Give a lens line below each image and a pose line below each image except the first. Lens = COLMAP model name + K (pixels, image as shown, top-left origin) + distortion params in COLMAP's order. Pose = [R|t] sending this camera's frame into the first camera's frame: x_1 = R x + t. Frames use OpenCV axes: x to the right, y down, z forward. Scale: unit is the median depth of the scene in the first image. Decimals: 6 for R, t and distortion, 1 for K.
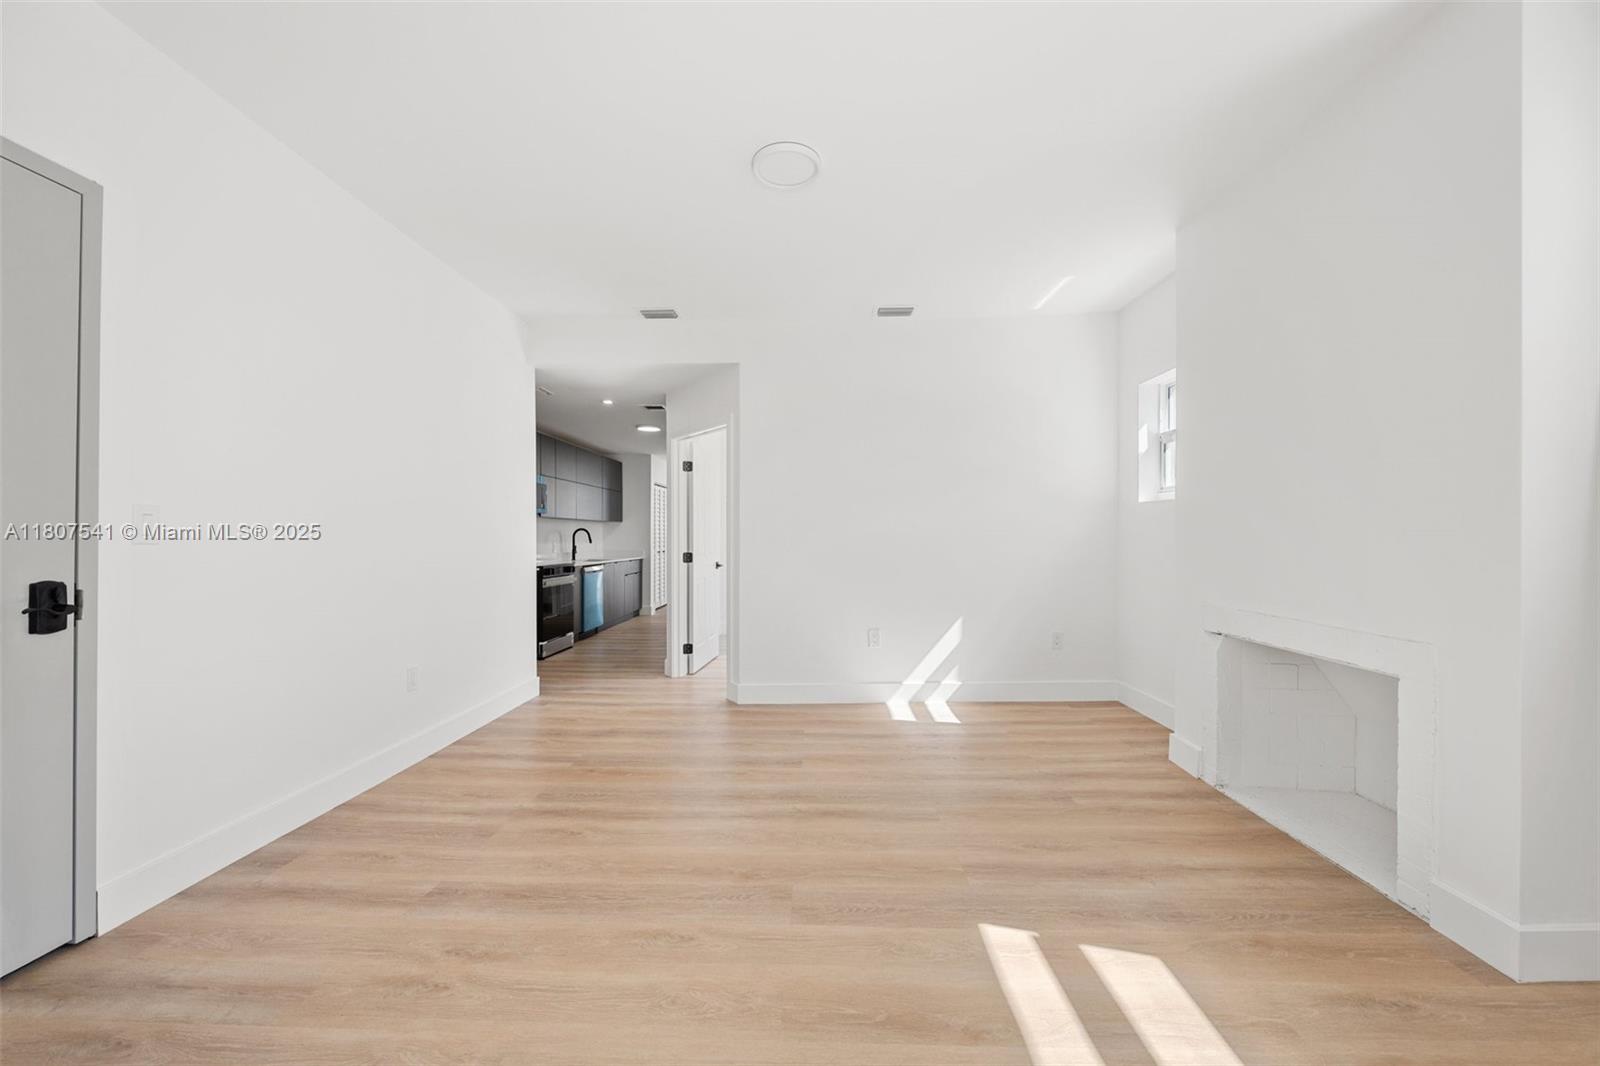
lens RADIAL K [[633.9, 0, 802.6], [0, 633.9, 535.3], [0, 0, 1]] dist [-0.001392, -0.000263]
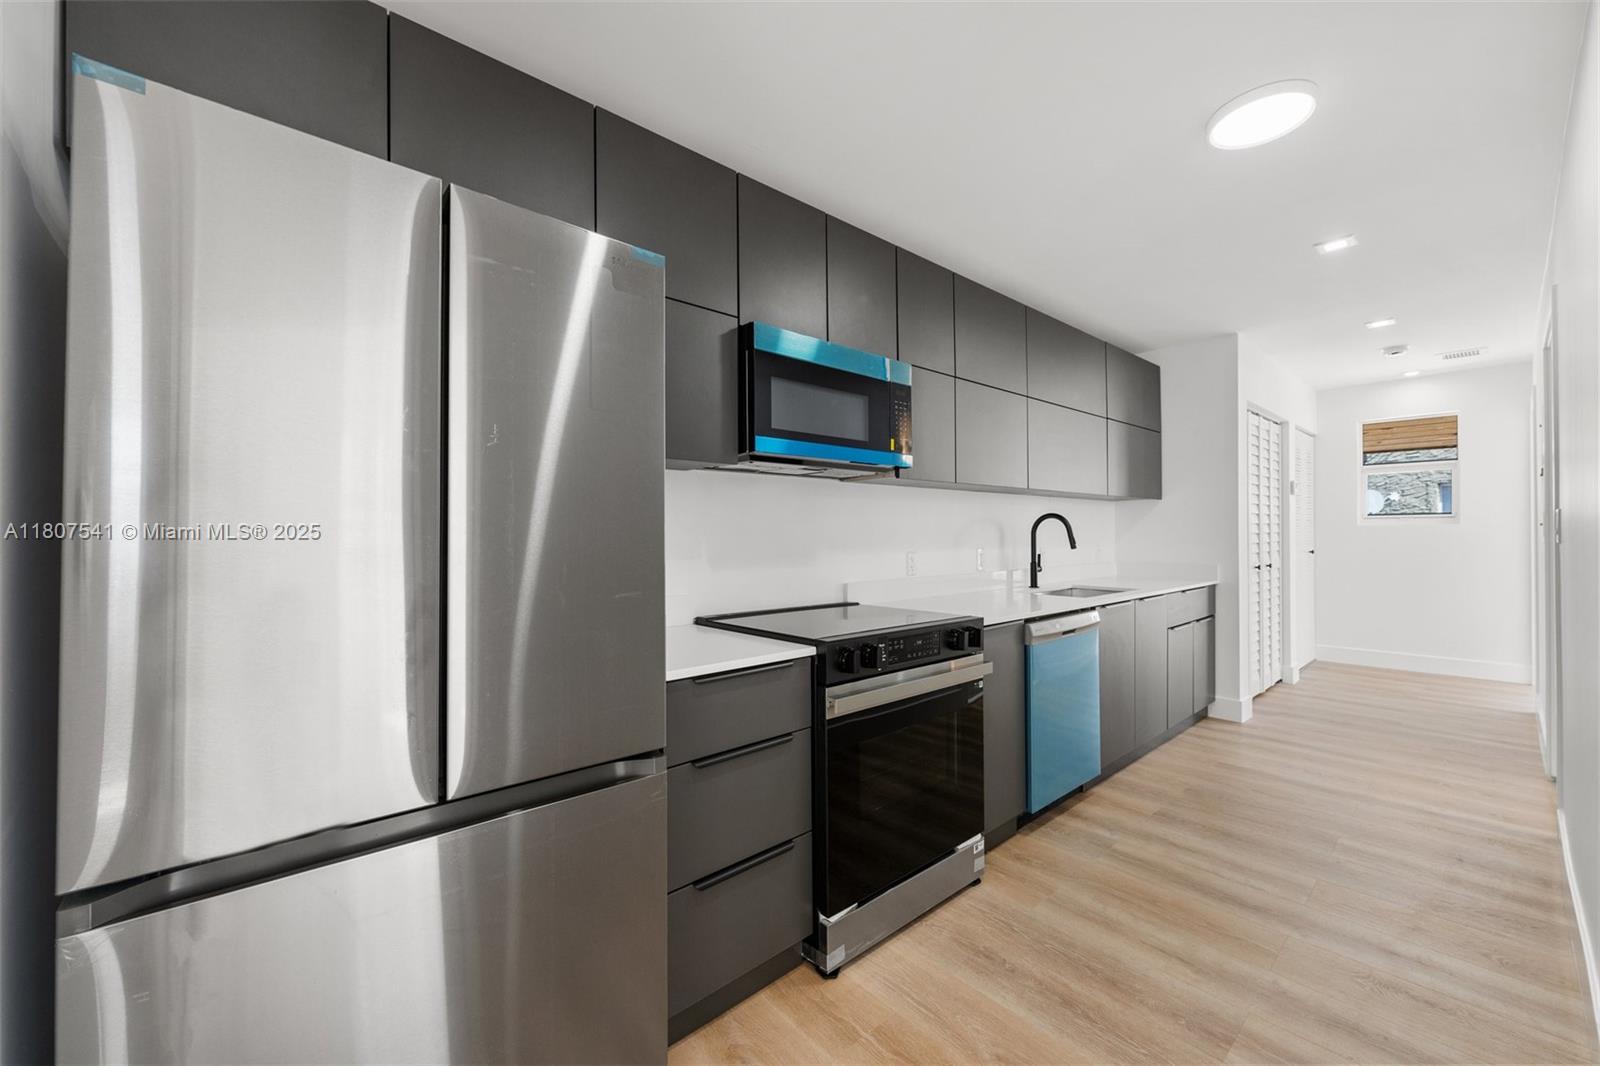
lens RADIAL K [[619.8, 0, 798.4], [0, 619.8, 525.0], [0, 0, 1]] dist [-0.002201, -0.000439]
pose [[0.680376, -0.009872, -0.732796, -0.144483], [0.006501, 0.999951, -0.007435, -0.001114], [0.732834, 0.000295, 0.680407, 0.534722]]
